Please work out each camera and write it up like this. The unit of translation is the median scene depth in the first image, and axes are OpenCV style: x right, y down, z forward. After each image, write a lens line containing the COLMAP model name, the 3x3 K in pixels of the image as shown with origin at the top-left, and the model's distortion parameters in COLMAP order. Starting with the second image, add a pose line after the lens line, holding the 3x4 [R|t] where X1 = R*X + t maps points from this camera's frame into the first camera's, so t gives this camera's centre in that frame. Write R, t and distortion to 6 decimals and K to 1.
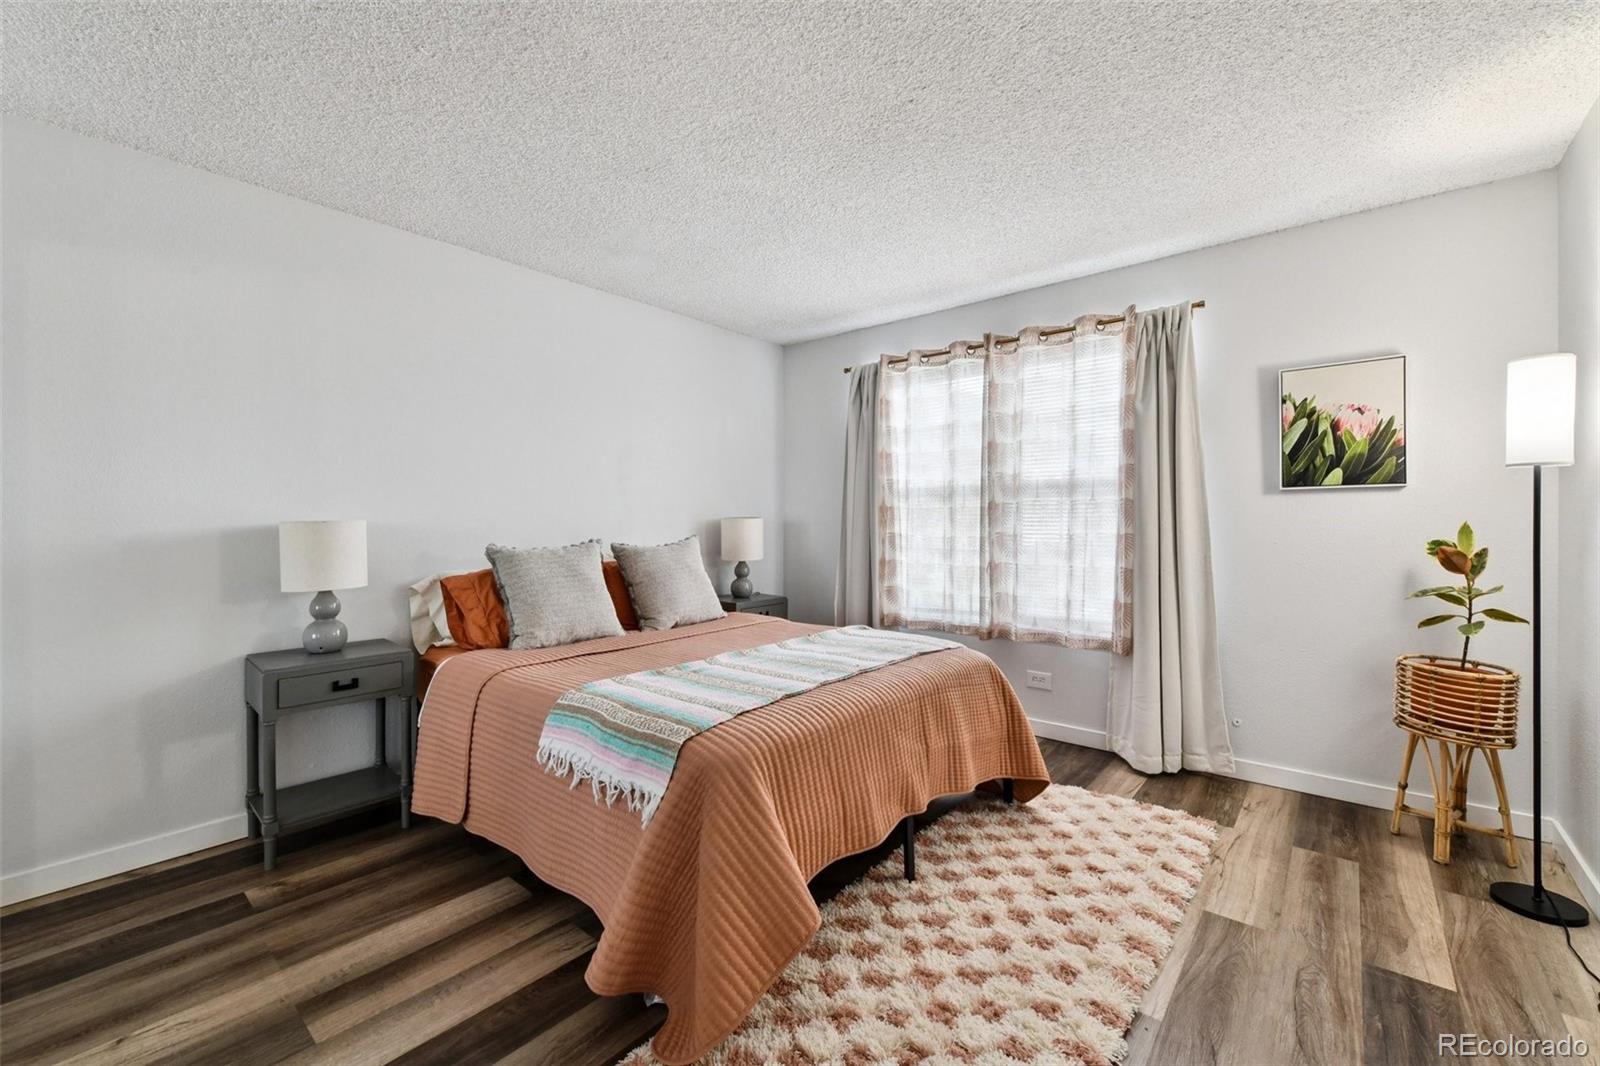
lens RADIAL K [[643.9, 0, 800.5], [0, 643.9, 525.0], [0, 0, 1]] dist [-0.002184, -0.004964]
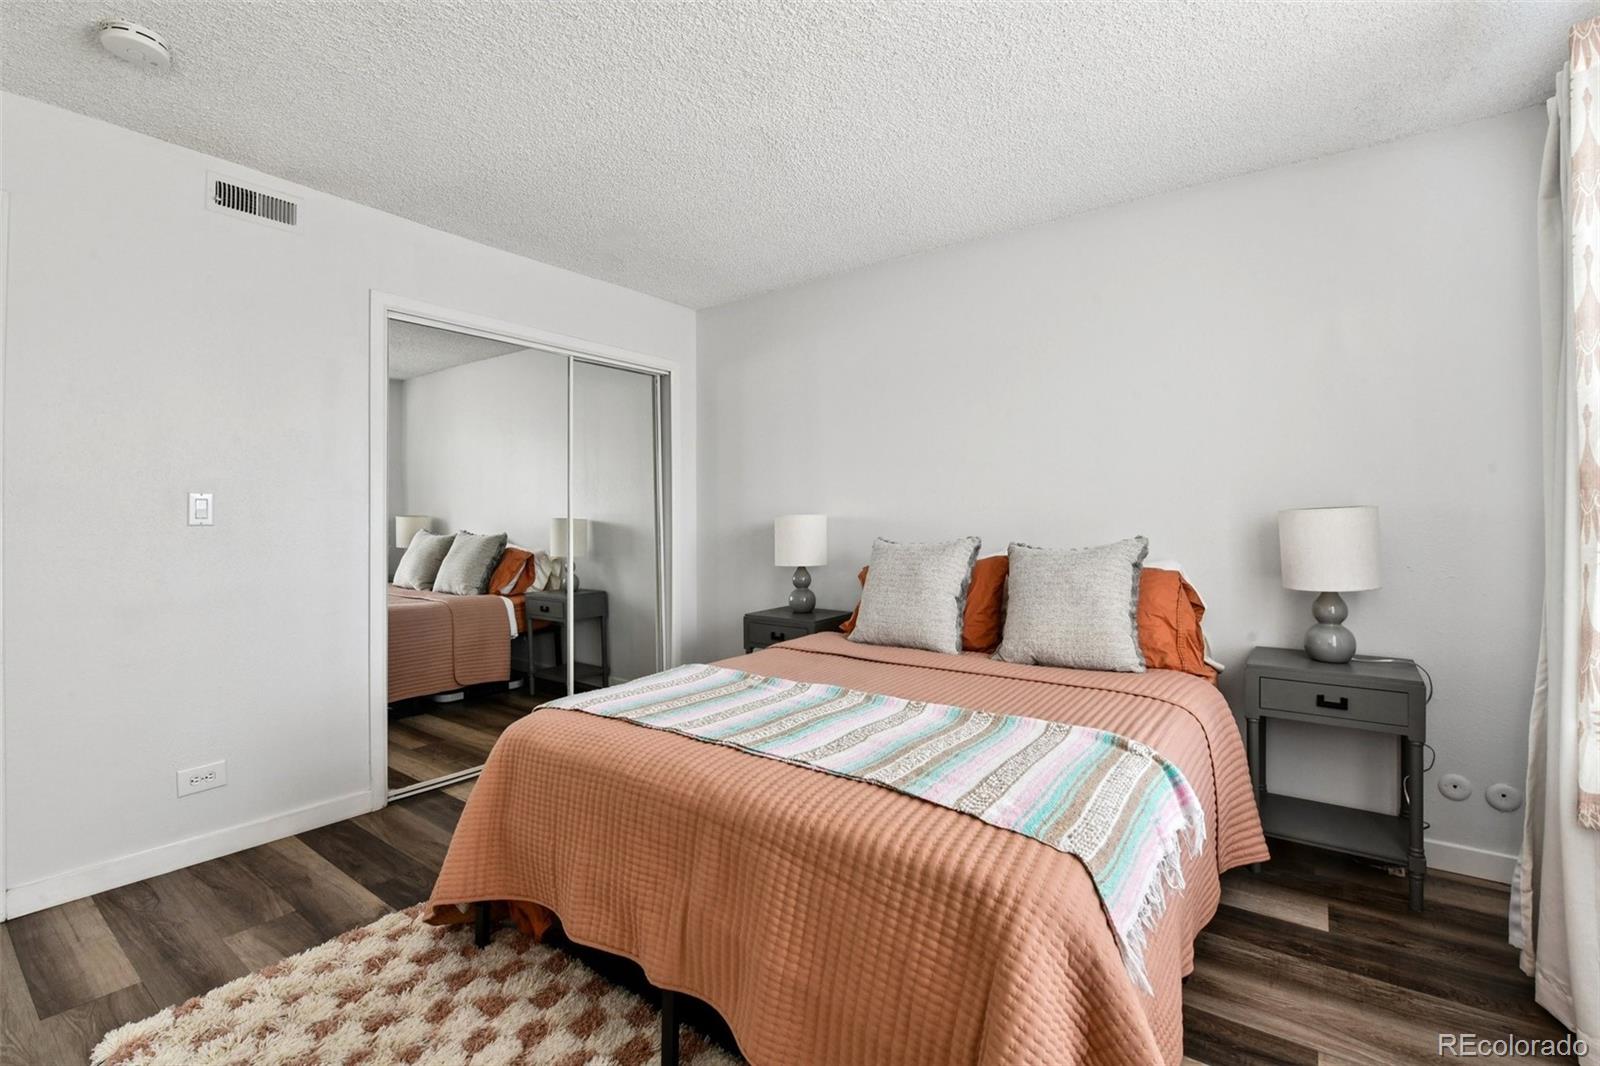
lens RADIAL K [[708.5, 0, 799.6], [0, 708.5, 522.2], [0, 0, 1]] dist [0.000229, -0.000107]
pose [[0.074878, 0.010115, -0.997141, 0.584395], [-0.000180, 0.999949, 0.010130, -0.004609], [0.997193, -0.000579, 0.074876, 0.712537]]
